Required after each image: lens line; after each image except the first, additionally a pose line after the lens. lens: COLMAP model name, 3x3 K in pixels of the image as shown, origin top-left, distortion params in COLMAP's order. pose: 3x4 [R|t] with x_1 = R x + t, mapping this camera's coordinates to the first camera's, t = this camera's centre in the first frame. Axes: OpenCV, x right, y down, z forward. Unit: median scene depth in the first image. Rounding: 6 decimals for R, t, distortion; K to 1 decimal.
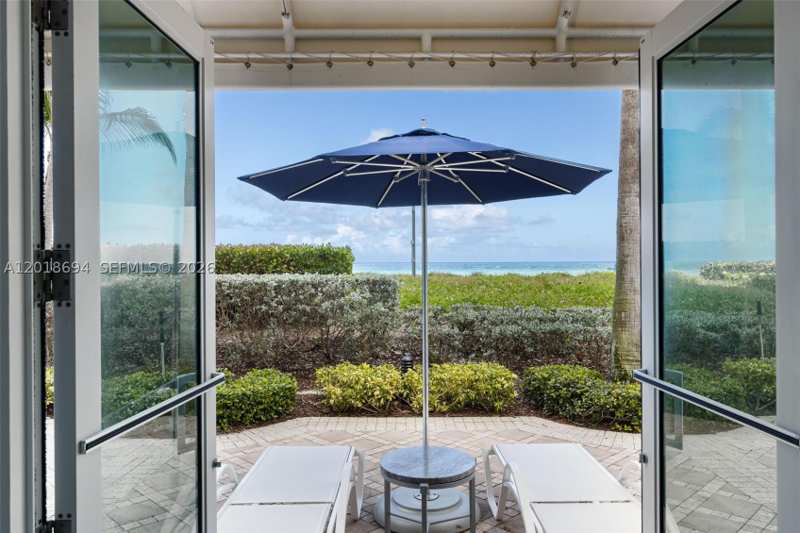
lens RADIAL K [[584.8, 0, 400.0], [0, 584.8, 266.5], [0, 0, 1]] dist [-0.001214, 0.000229]
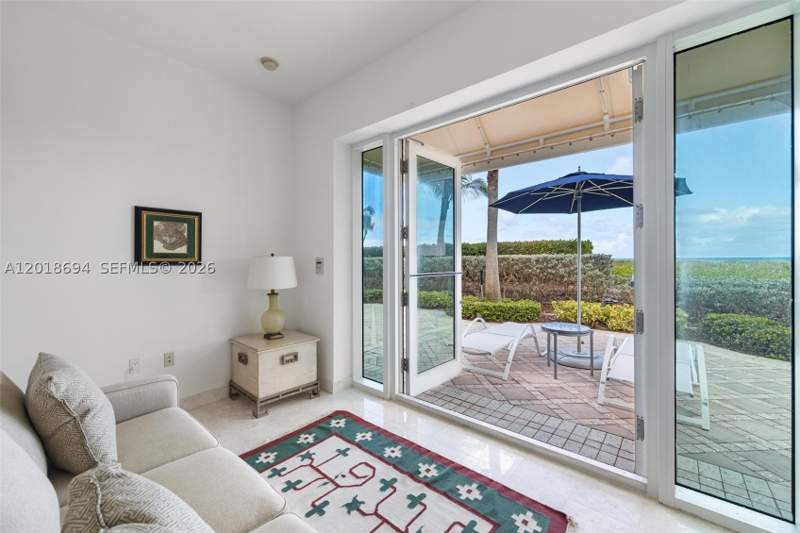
lens RADIAL K [[319.6, 0, 395.7], [0, 319.6, 260.4], [0, 0, 1]] dist [-0.000548, 0.000061]
pose [[0.756098, 0.004824, -0.654441, 0.179766], [-0.002146, 0.999986, 0.004892, 0.042156], [0.654455, -0.002295, 0.756098, -0.159385]]
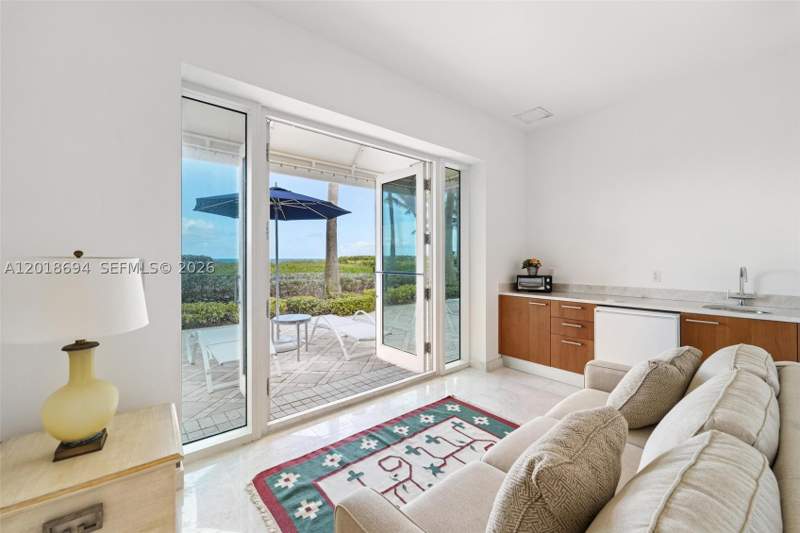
lens RADIAL K [[319.6, 0, 395.7], [0, 319.6, 260.4], [0, 0, 1]] dist [-0.000548, 0.000061]
pose [[0.777114, 0.001215, 0.629358, -0.253424], [-0.000558, 0.999999, -0.001241, 0.041478], [-0.629359, 0.000613, 0.777114, -0.203151]]
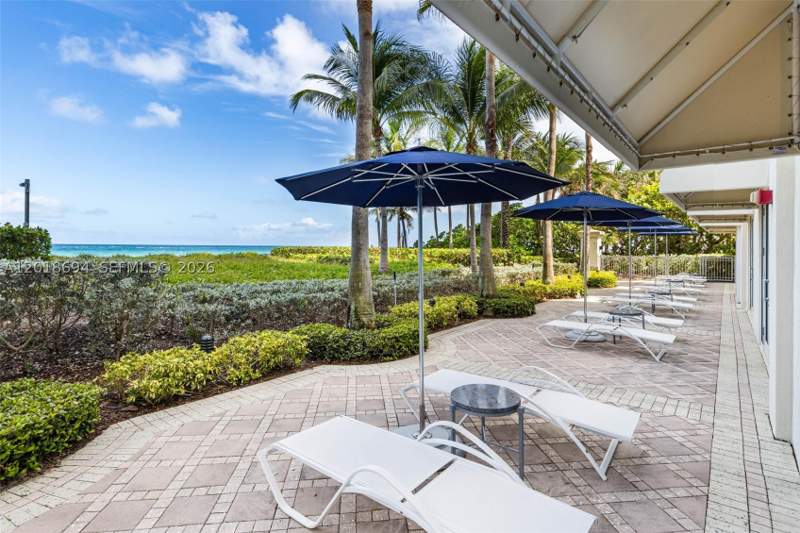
lens RADIAL K [[400.5, 0, 400.3], [0, 400.5, 242.1], [0, 0, 1]] dist [-0.004211, 0.000278]
pose [[0.630118, 0.017449, 0.776303, -0.393966], [-0.006833, 0.999833, -0.016927, -0.012006], [-0.776469, 0.005361, 0.630133, 0.291598]]
